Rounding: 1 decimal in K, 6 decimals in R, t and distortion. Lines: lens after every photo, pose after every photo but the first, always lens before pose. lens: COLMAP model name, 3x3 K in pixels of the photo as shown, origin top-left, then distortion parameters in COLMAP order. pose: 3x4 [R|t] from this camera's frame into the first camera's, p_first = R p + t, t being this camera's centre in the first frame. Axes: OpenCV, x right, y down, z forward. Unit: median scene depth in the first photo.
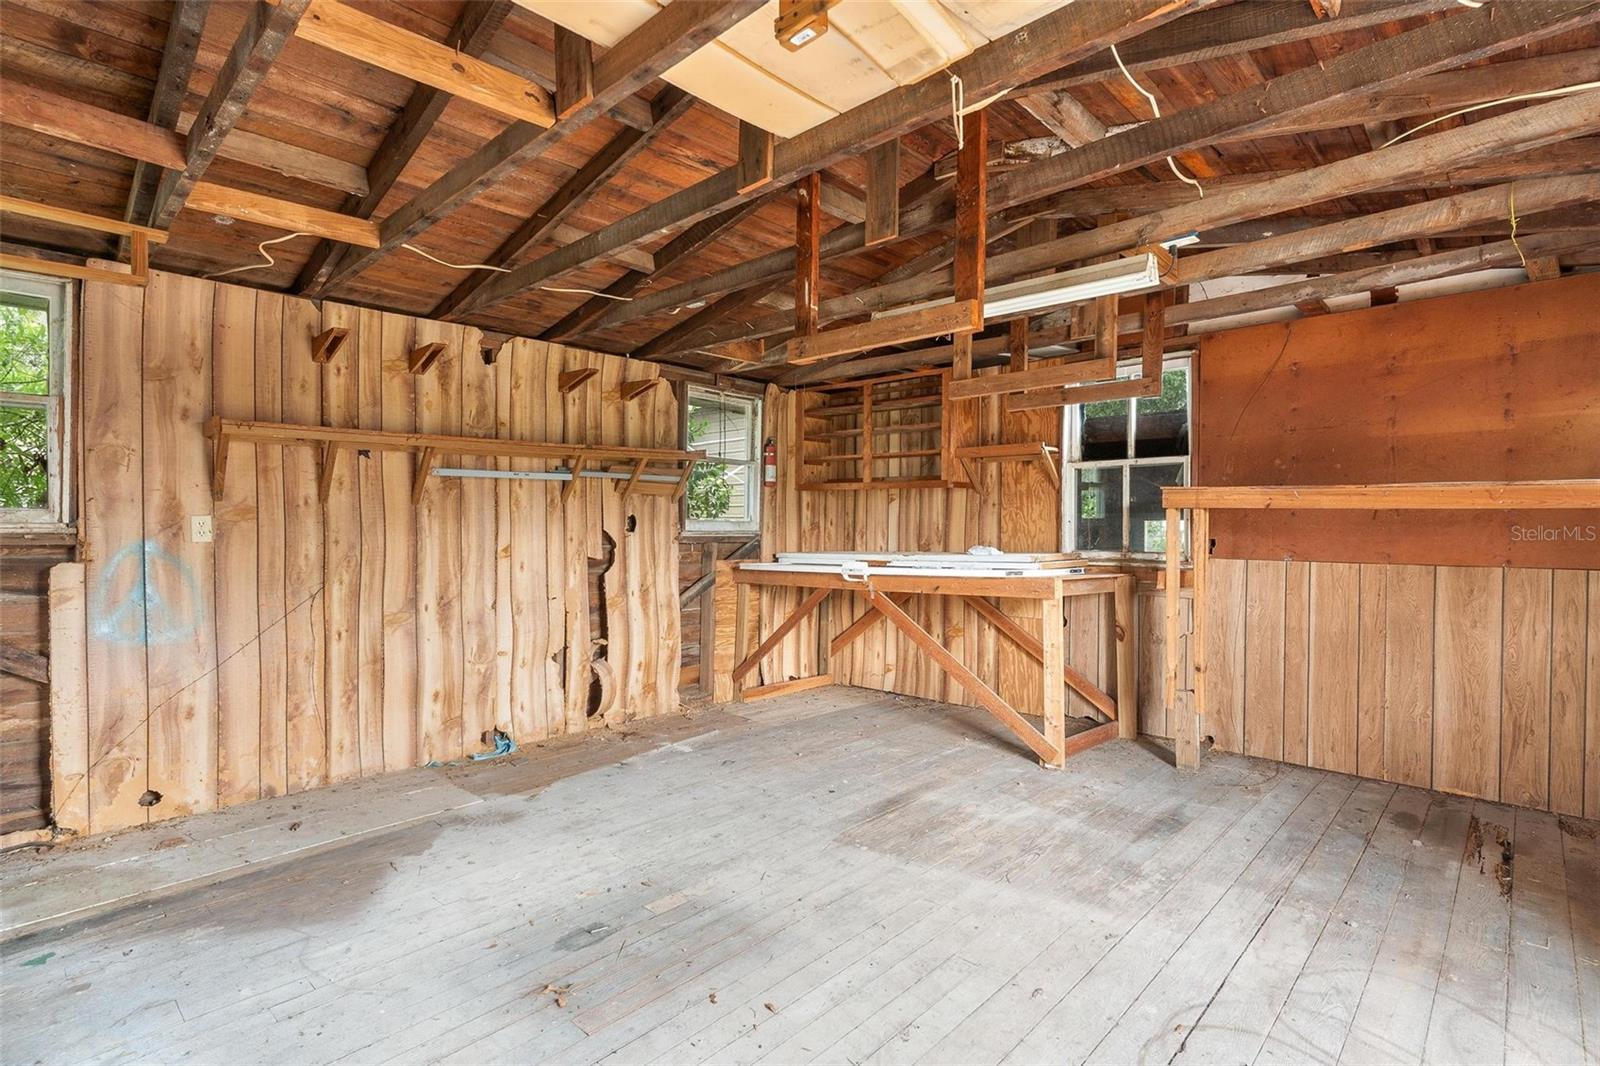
lens RADIAL K [[771.8, 0, 800.0], [0, 771.8, 533.0], [0, 0, 1]] dist [0.000312, -0.000938]
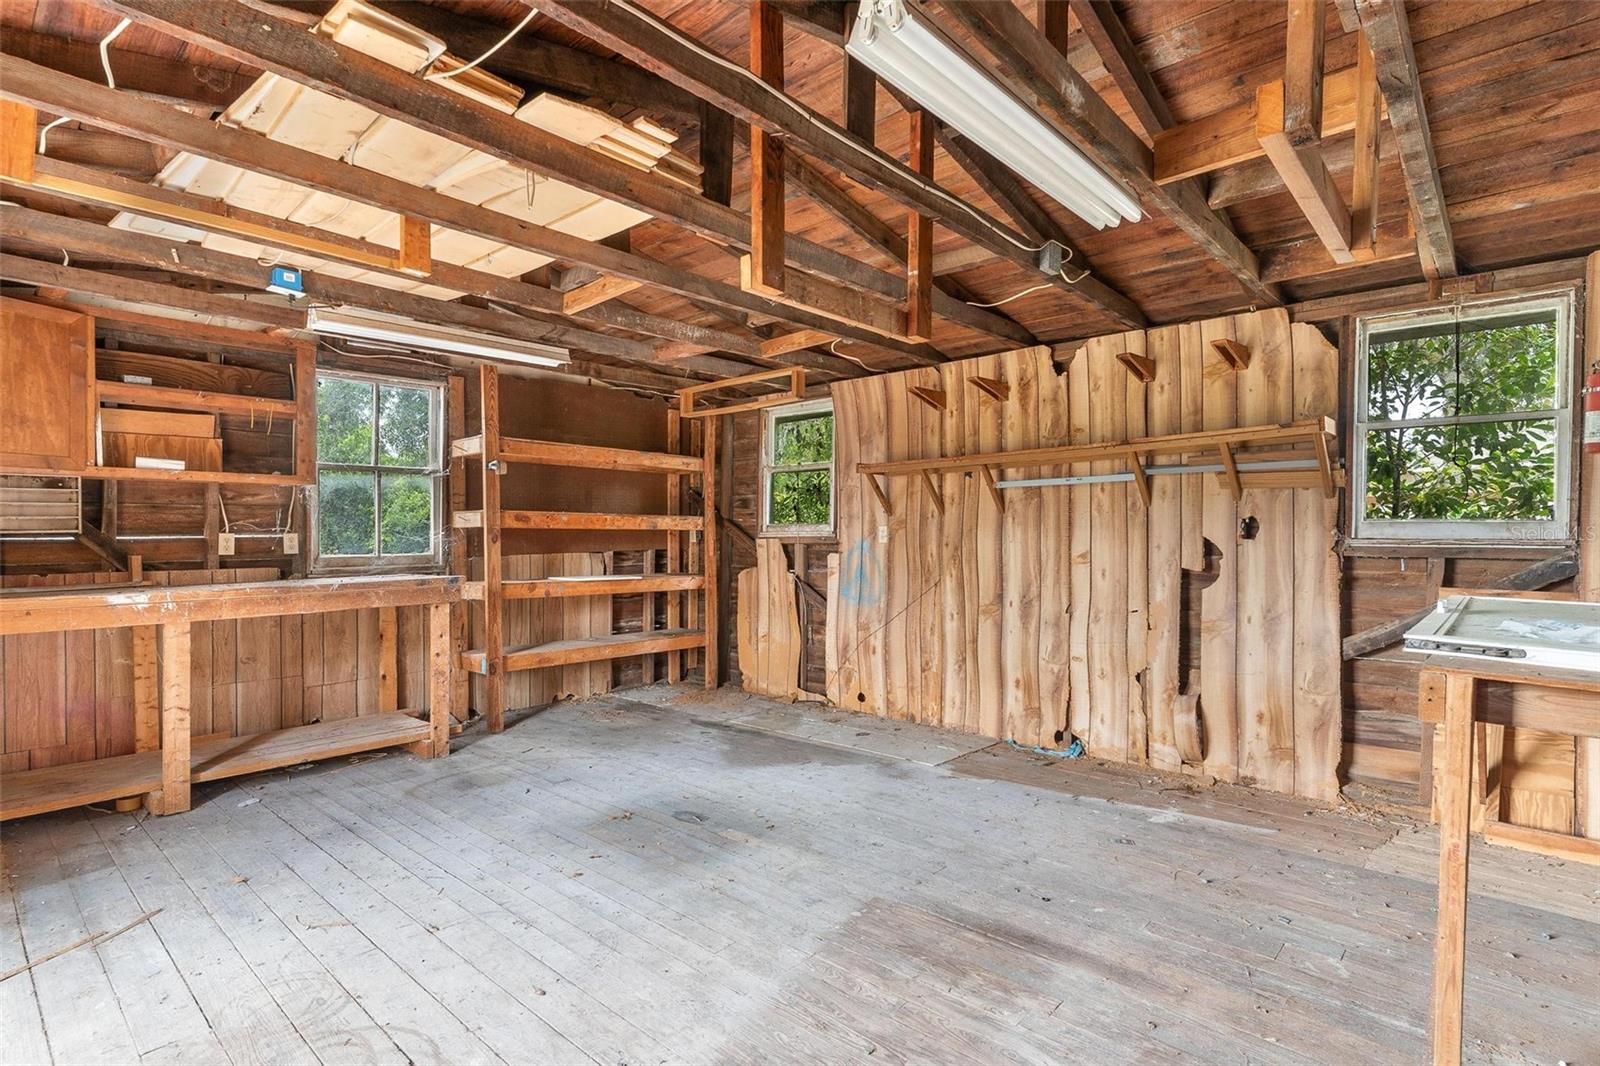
lens RADIAL K [[790.1, 0, 800.0], [0, 790.1, 533.0], [0, 0, 1]] dist [-0.005376, -0.000168]
pose [[0.022476, -0.003179, -0.999742, 0.680305], [-0.008446, 0.999959, -0.003370, -0.001106], [0.999712, 0.008519, 0.022448, 0.663296]]
